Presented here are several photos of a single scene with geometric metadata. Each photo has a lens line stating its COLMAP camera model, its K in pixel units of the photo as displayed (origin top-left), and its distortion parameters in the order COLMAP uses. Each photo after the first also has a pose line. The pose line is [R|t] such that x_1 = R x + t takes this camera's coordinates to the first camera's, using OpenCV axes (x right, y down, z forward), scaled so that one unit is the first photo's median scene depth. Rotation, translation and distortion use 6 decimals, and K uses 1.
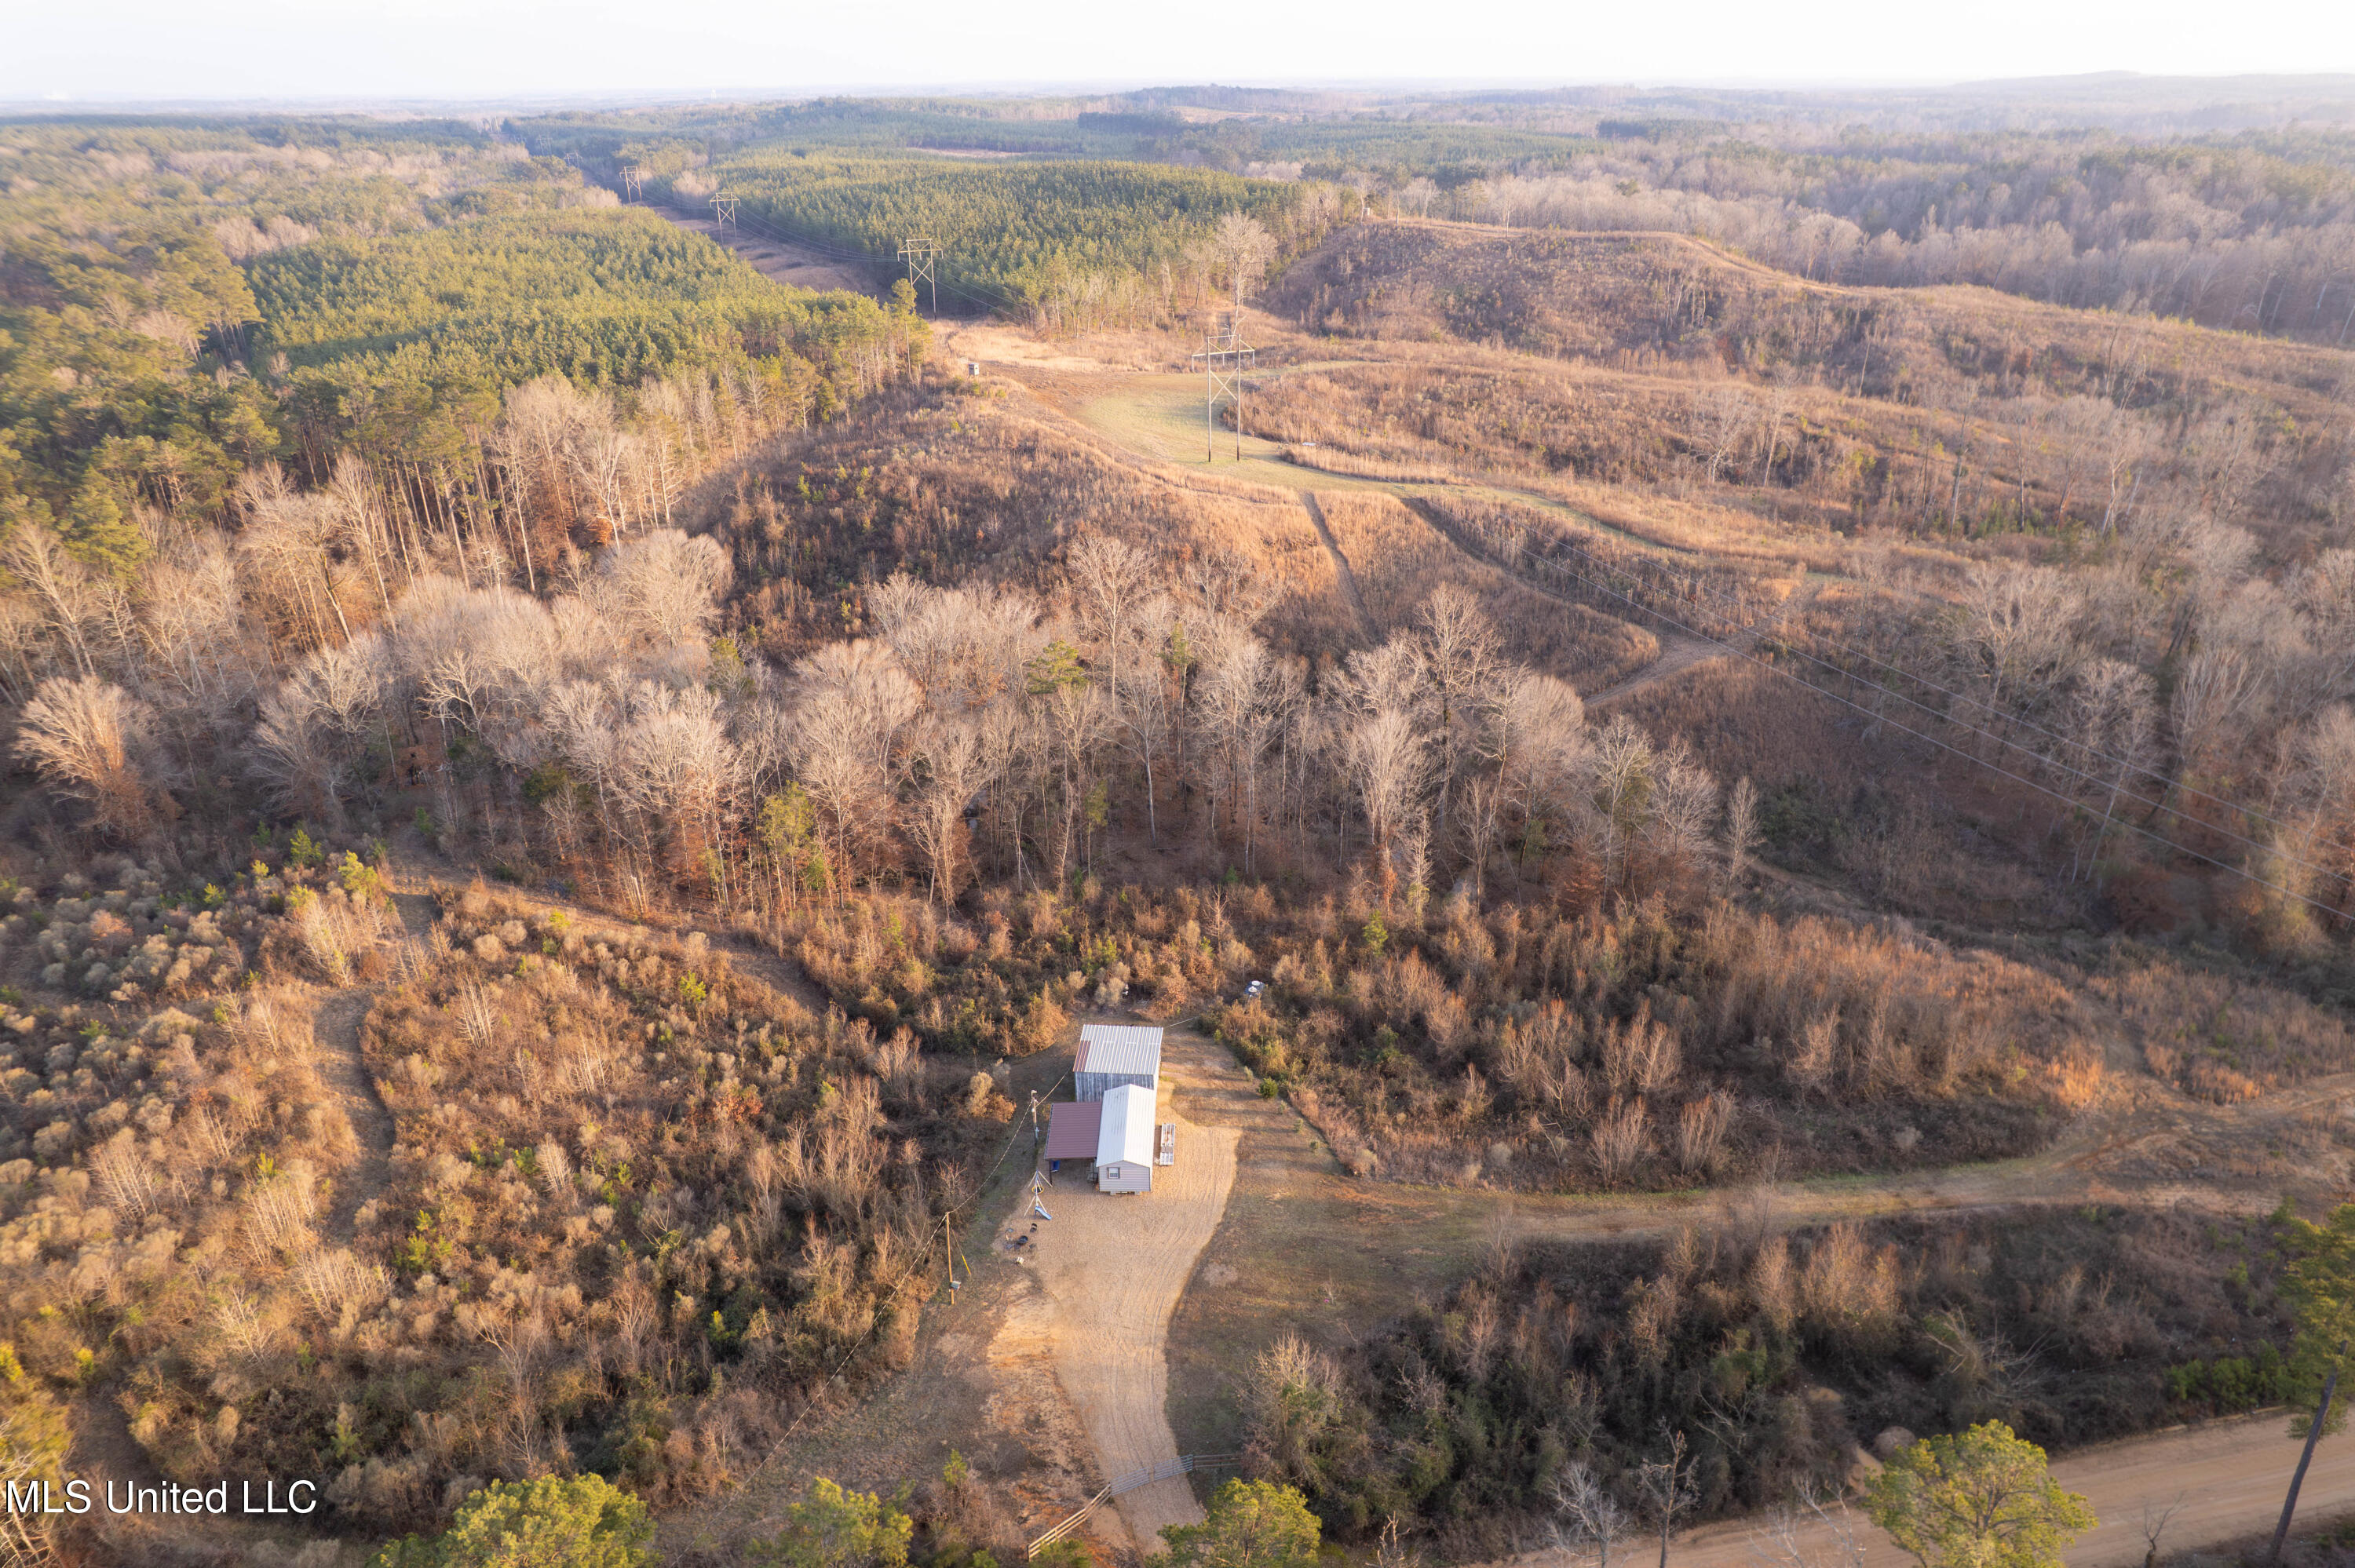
lens RADIAL K [[1491.2, 0, 1174.6], [0, 1491.2, 780.2], [0, 0, 1]] dist [0.000307, 0.000634]
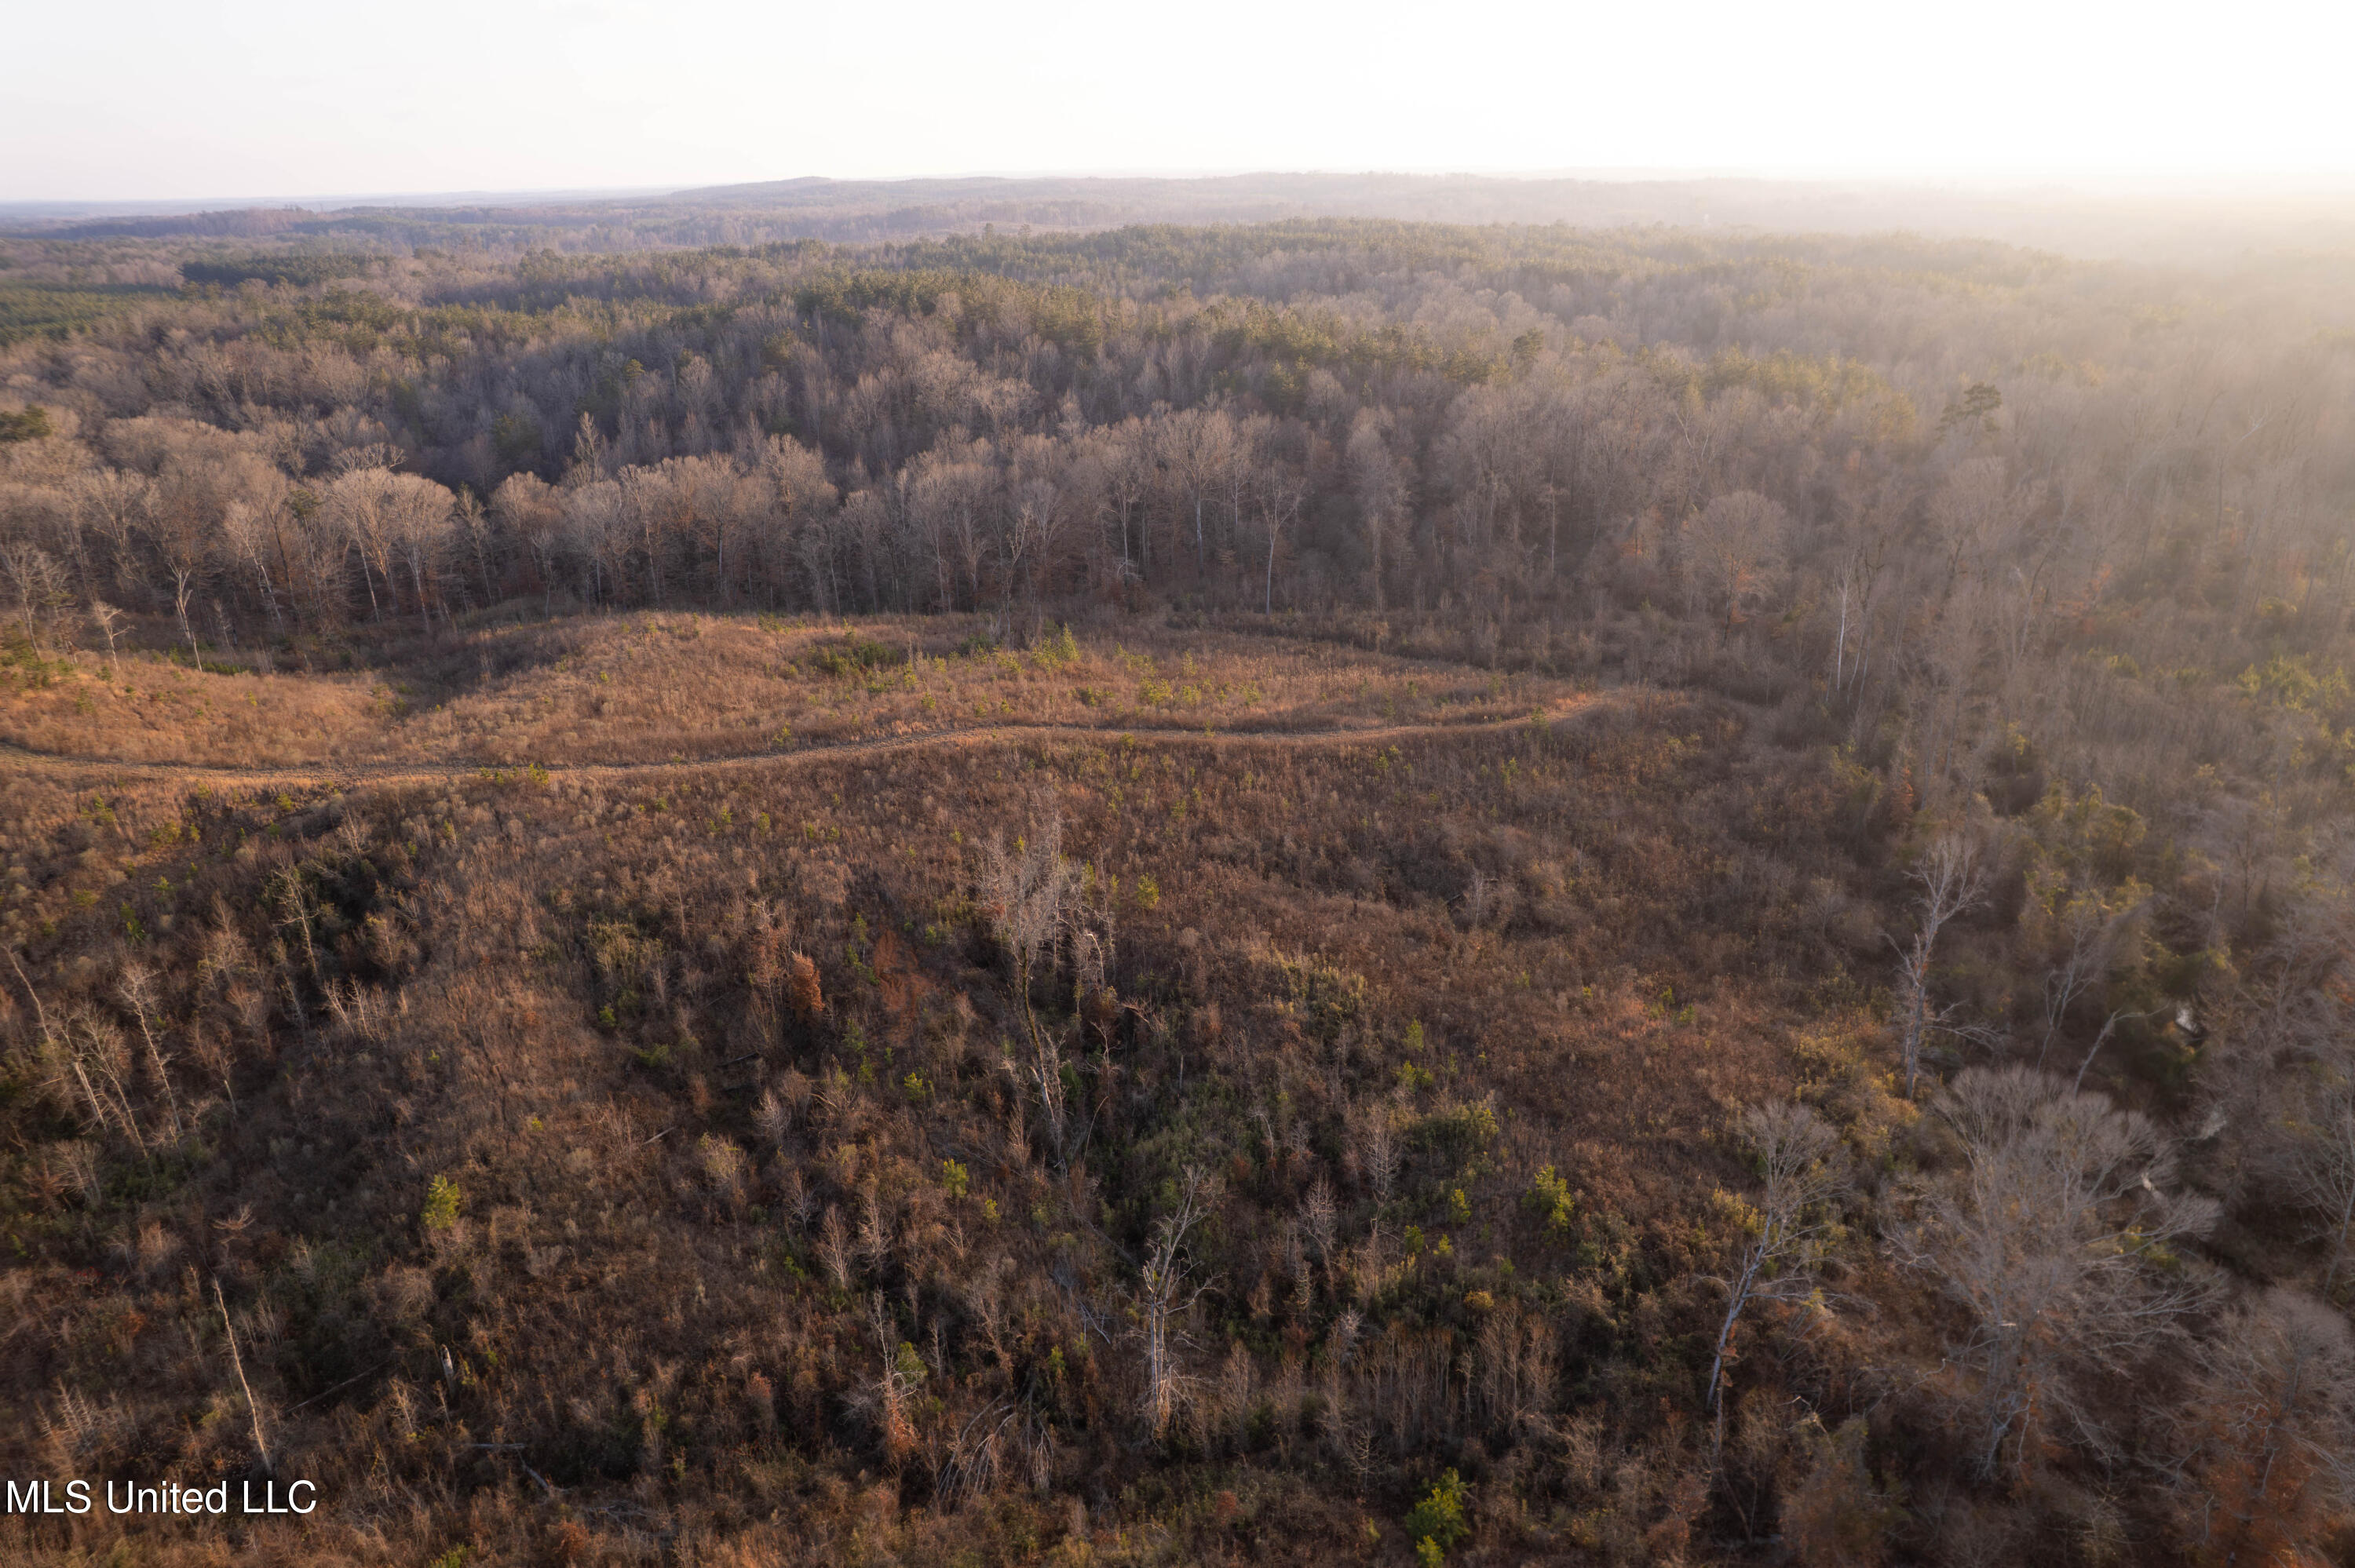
lens RADIAL K [[1491.2, 0, 1176.0], [0, 1491.2, 786.9], [0, 0, 1]] dist [0.000307, 0.000634]
pose [[0.738204, -0.269518, 0.618397, 0.243636], [0.305437, 0.950908, 0.049825, -0.179226], [-0.601467, 0.152101, 0.784285, 0.377248]]
